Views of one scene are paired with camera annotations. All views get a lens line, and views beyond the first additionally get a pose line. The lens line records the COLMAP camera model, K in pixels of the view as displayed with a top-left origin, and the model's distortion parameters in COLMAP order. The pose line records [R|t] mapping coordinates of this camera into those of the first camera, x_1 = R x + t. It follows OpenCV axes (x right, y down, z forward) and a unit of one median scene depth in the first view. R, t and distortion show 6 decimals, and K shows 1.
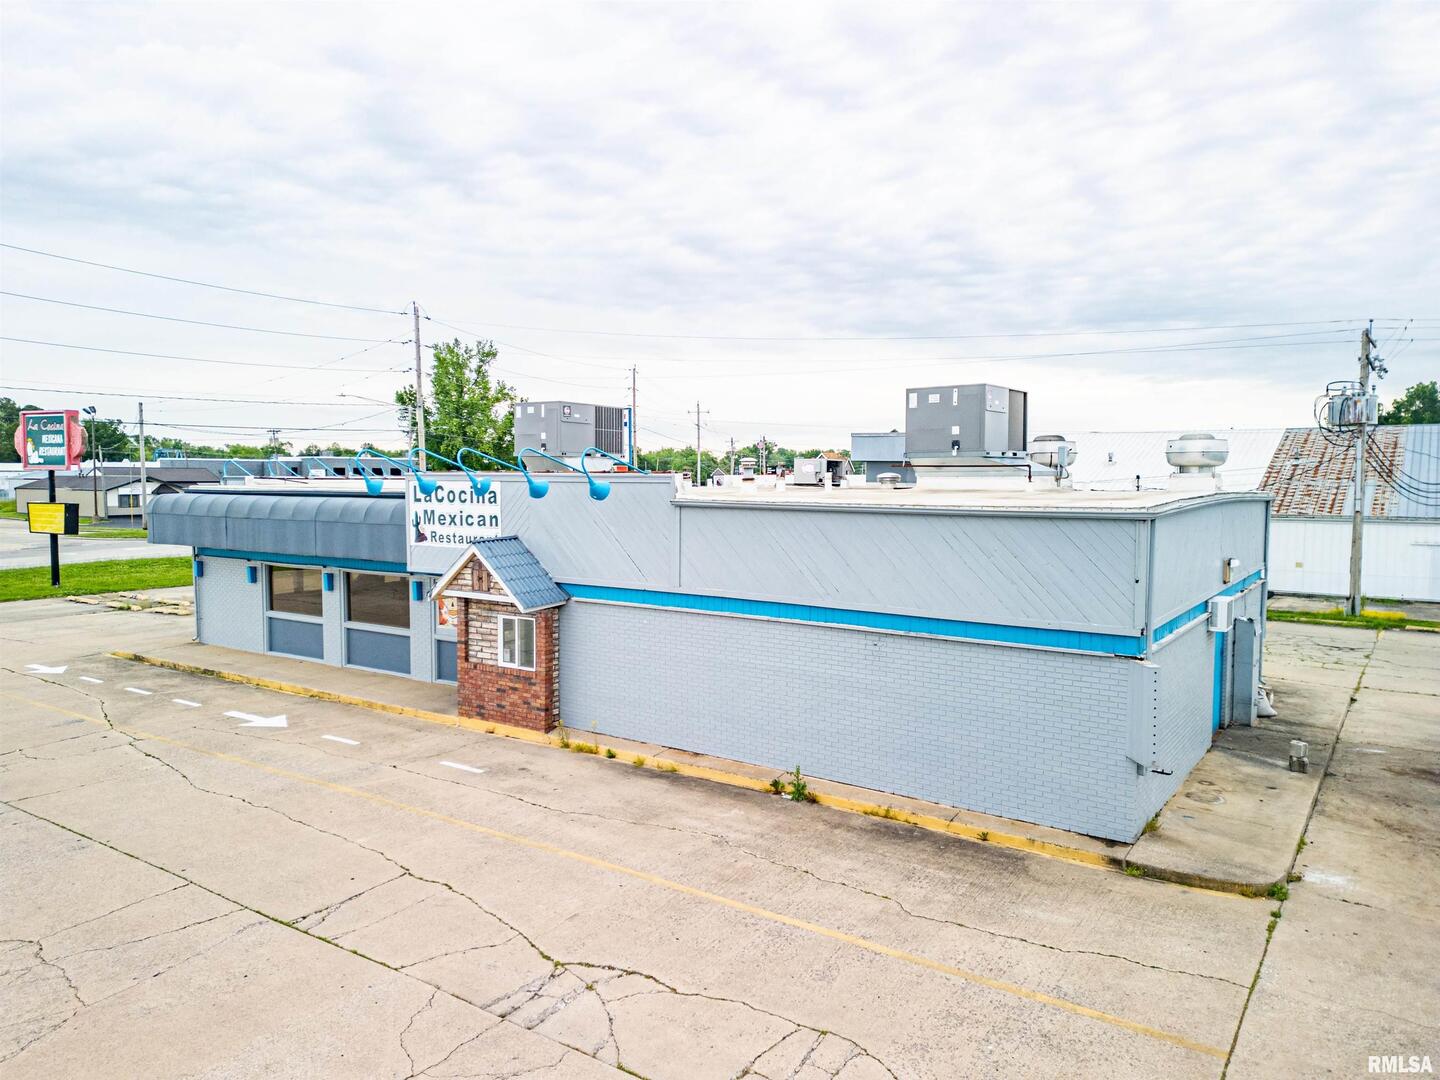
lens RADIAL K [[1000.4, 0, 720.0], [0, 1000.4, 540.0], [0, 0, 1]] dist [0.111475, 0.000015]
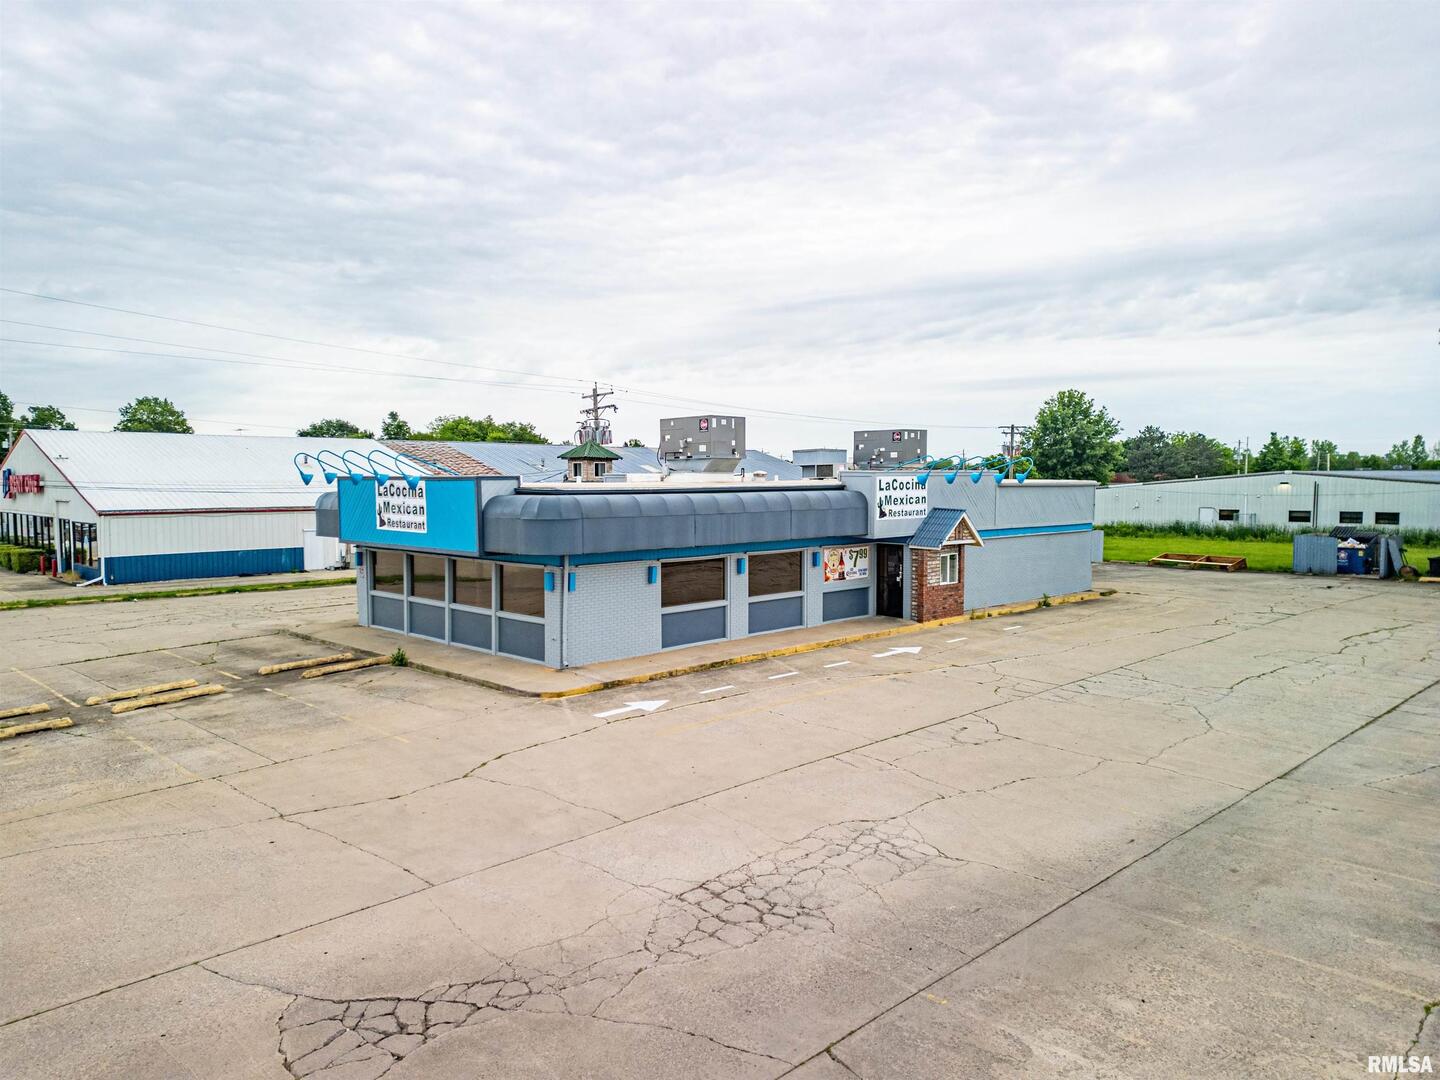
lens RADIAL K [[1000.4, 0, 720.0], [0, 1000.4, 540.0], [0, 0, 1]] dist [0.111475, 0.000015]
pose [[0.164530, -0.068937, 0.983960, -1.711206], [0.058896, 0.996461, 0.059965, -0.064731], [-0.984612, 0.048085, 0.168007, 0.954002]]
